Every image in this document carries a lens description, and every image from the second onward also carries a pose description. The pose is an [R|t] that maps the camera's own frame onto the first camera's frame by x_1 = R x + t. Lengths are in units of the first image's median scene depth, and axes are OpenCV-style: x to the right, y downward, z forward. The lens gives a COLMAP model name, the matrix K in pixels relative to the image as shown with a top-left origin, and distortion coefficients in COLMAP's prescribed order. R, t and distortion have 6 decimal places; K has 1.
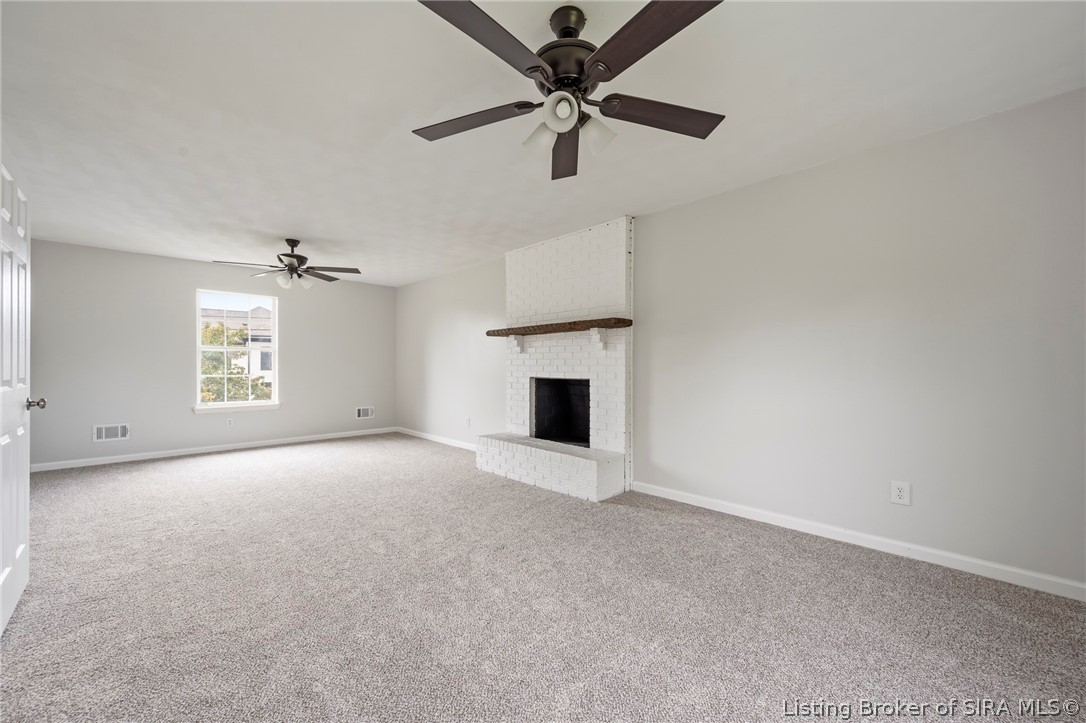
lens RADIAL K [[413.4, 0, 538.6], [0, 413.4, 362.0], [0, 0, 1]] dist [-0.001862, -0.000136]
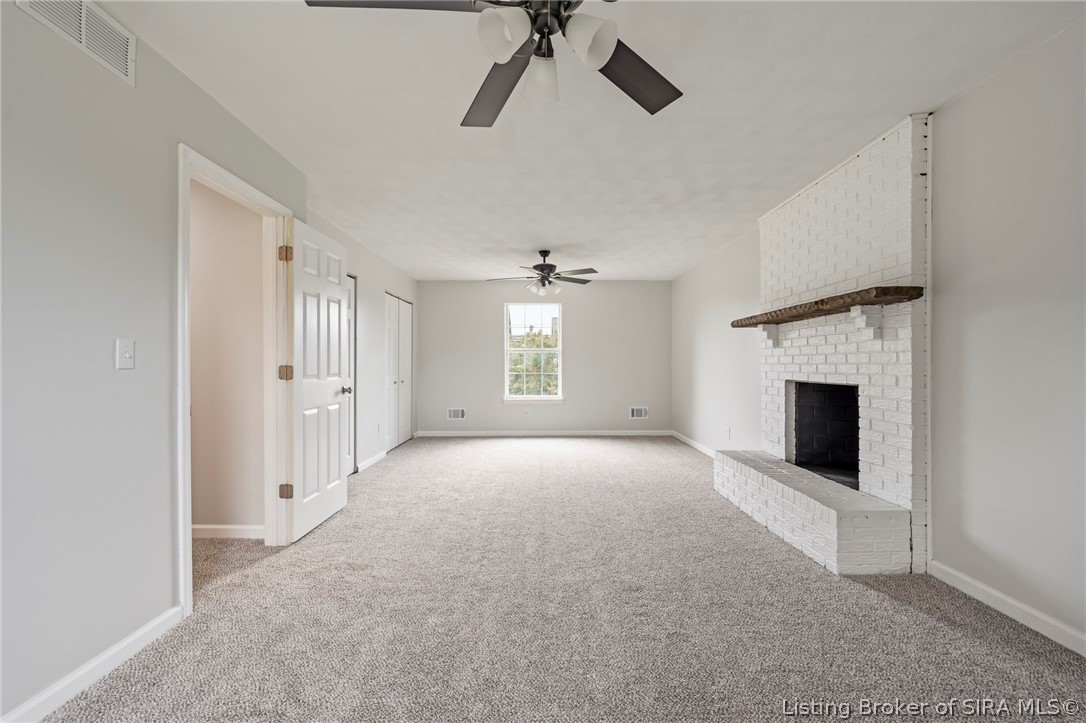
lens RADIAL K [[439.4, 0, 543.0], [0, 439.4, 361.5], [0, 0, 1]] dist [-0.001572, 0.000260]
pose [[0.740314, -0.007103, -0.672224, 0.223724], [0.007944, 0.999967, -0.001818, 0.001674], [0.672214, -0.003994, 0.740346, 0.151514]]
